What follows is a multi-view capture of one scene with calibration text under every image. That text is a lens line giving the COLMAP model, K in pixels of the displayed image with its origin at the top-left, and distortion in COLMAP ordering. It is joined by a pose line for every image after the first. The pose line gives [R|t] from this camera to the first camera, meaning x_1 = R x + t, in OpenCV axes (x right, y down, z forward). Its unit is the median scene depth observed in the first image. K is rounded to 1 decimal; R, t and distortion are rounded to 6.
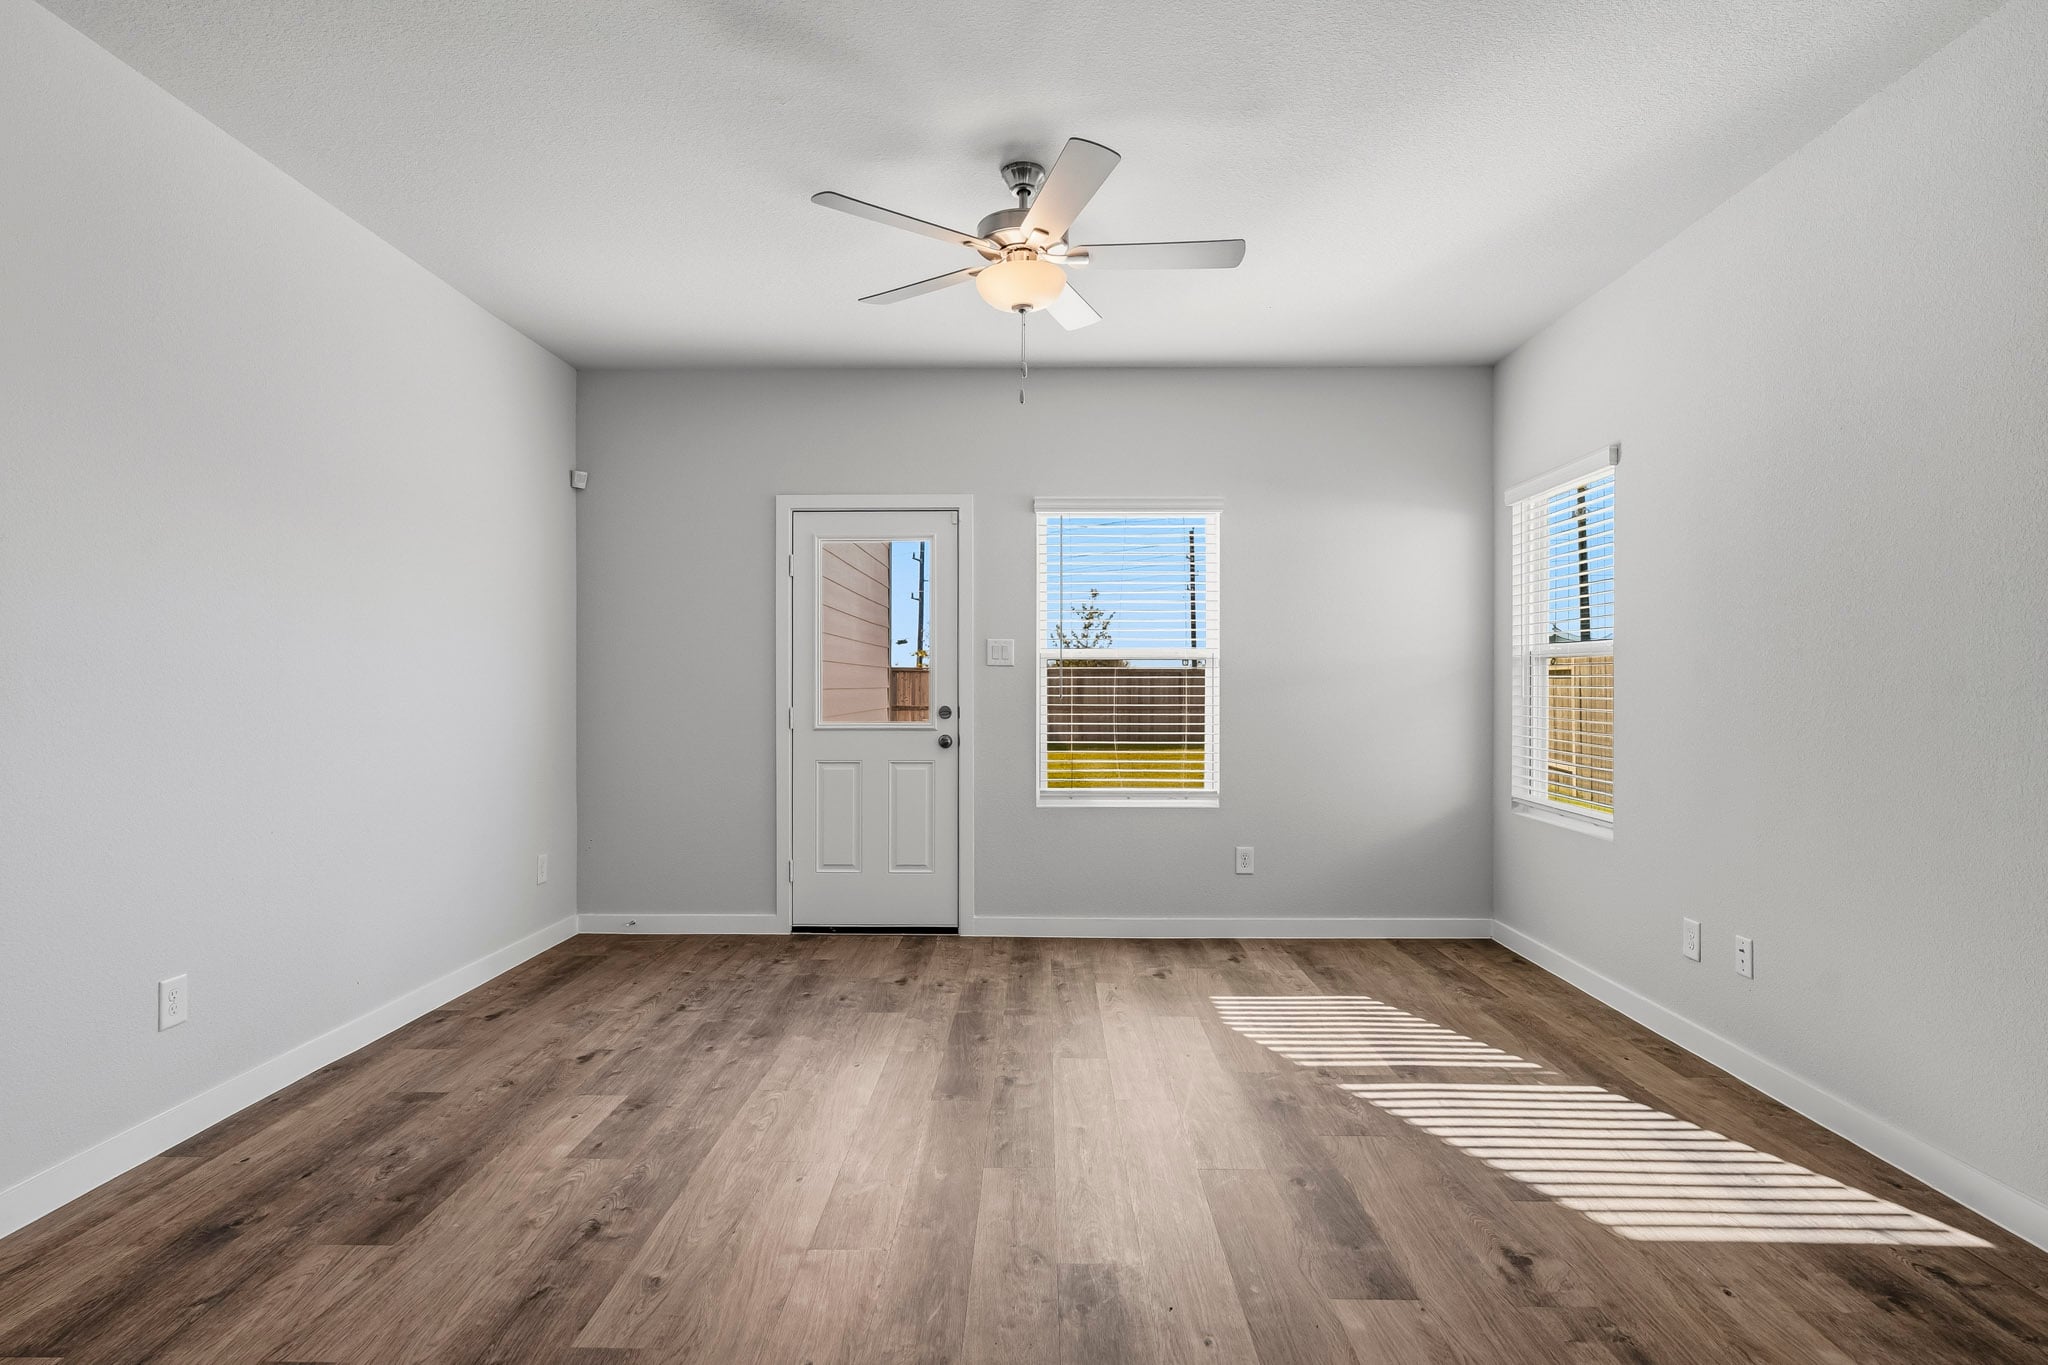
lens RADIAL K [[1085.9, 0, 1024.0], [0, 1085.9, 682.5], [0, 0, 1]] dist [0.002745, 0.000797]
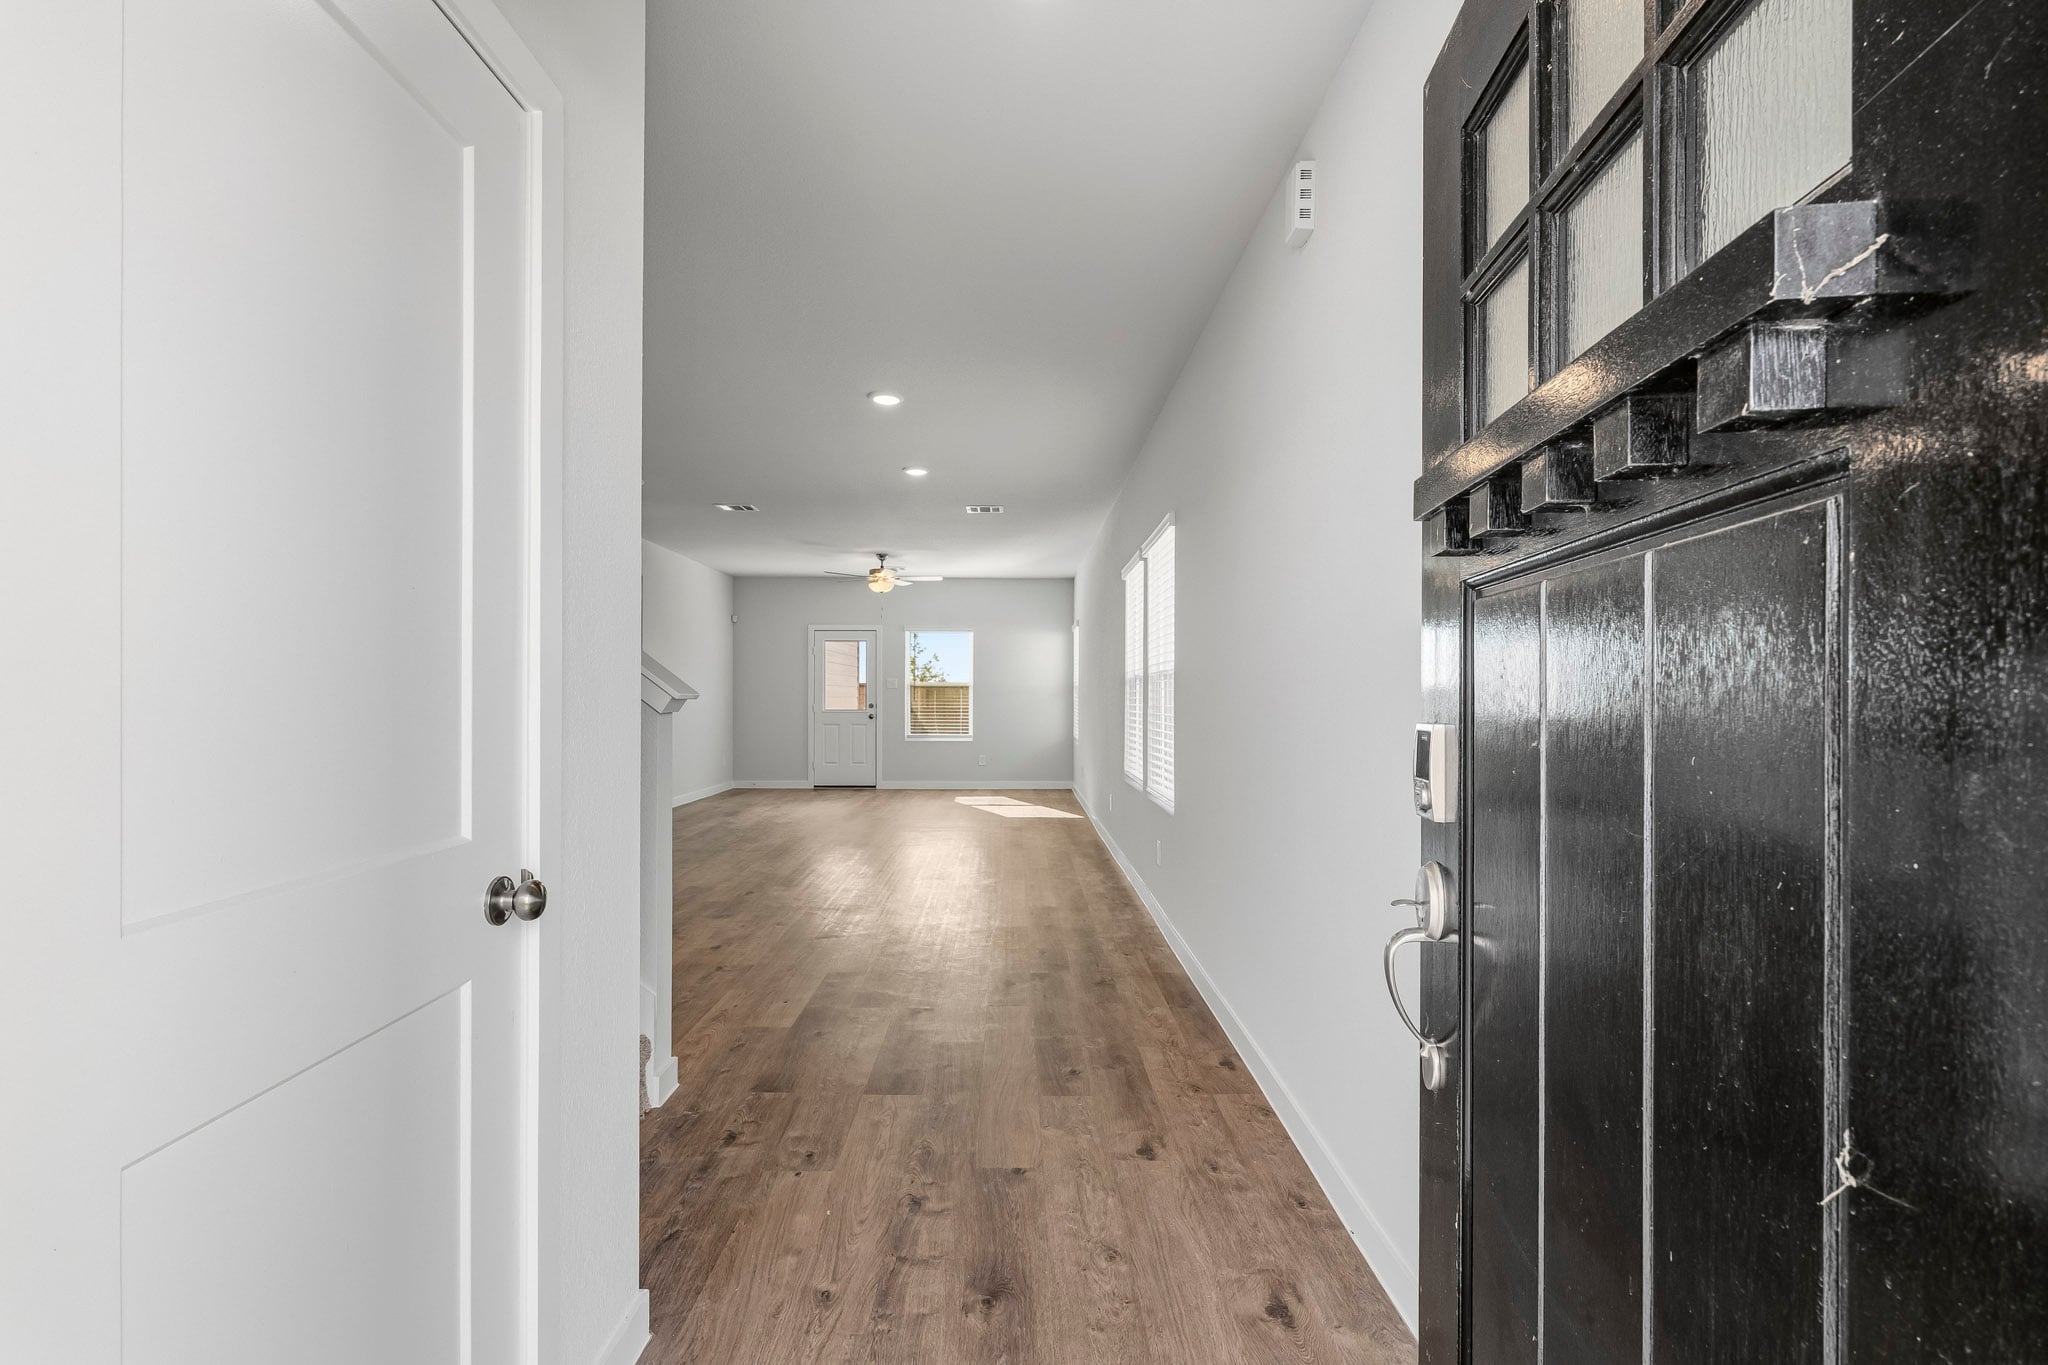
lens RADIAL K [[908.0, 0, 1025.8], [0, 908.0, 690.2], [0, 0, 1]] dist [0.001074, 0.000156]
pose [[0.999425, 0.000875, 0.033909, 0.378808], [-0.000755, 0.999994, -0.003523, -0.006624], [-0.033912, 0.003496, 0.999419, -2.062586]]
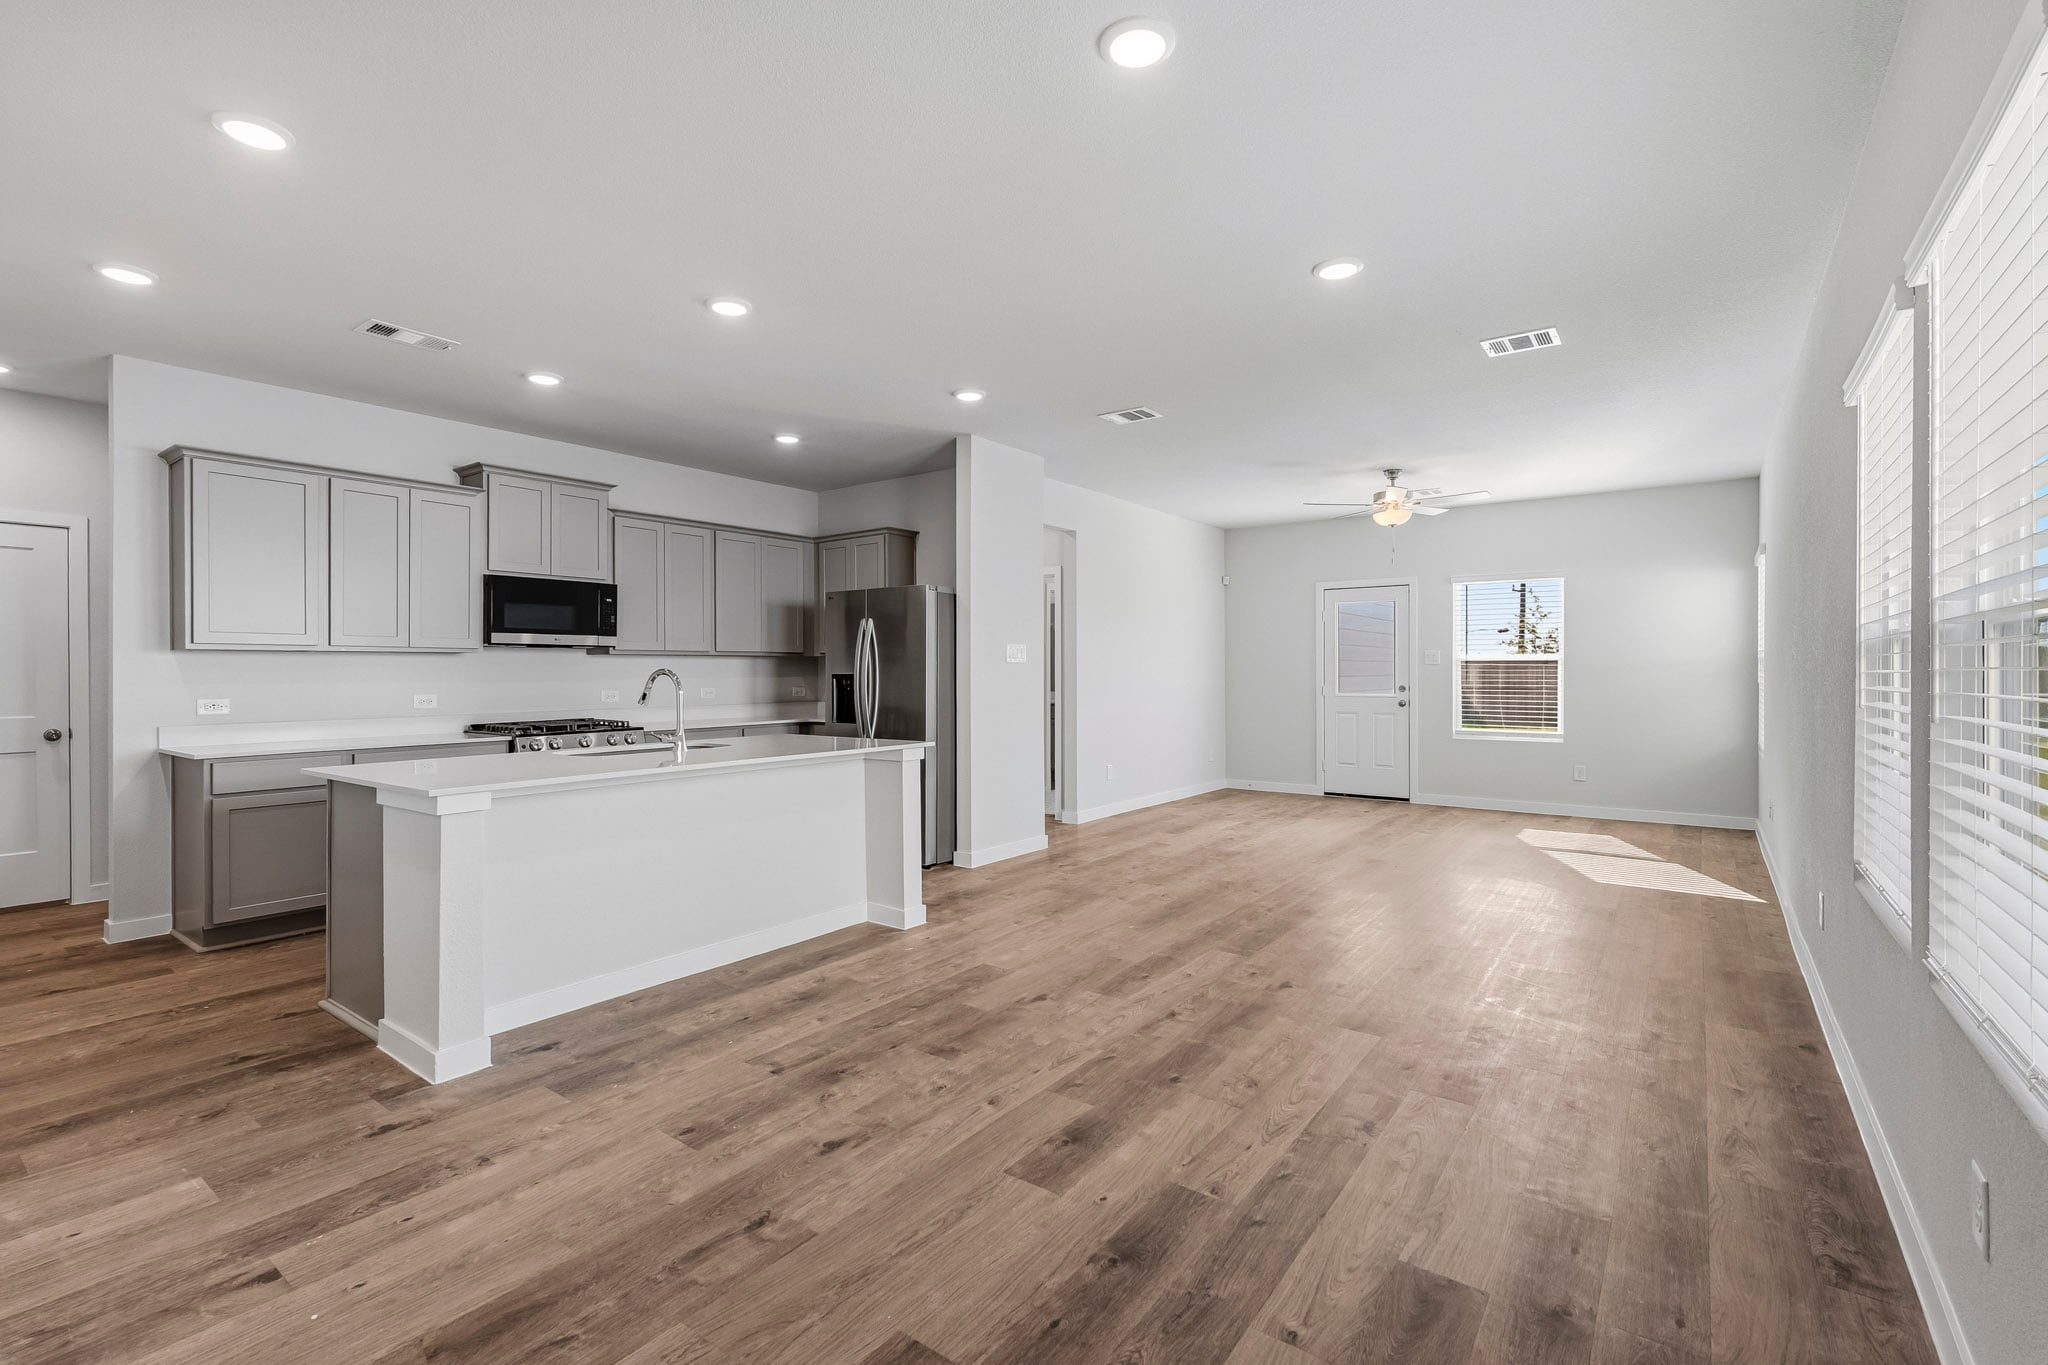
lens RADIAL K [[918.3, 0, 1018.6], [0, 918.3, 672.5], [0, 0, 1]] dist [-0.001290, -0.000117]
pose [[0.815479, -0.002742, -0.578780, 0.519892], [0.005272, 0.999982, 0.002691, -0.016472], [0.578763, -0.005245, 0.815479, -1.239742]]
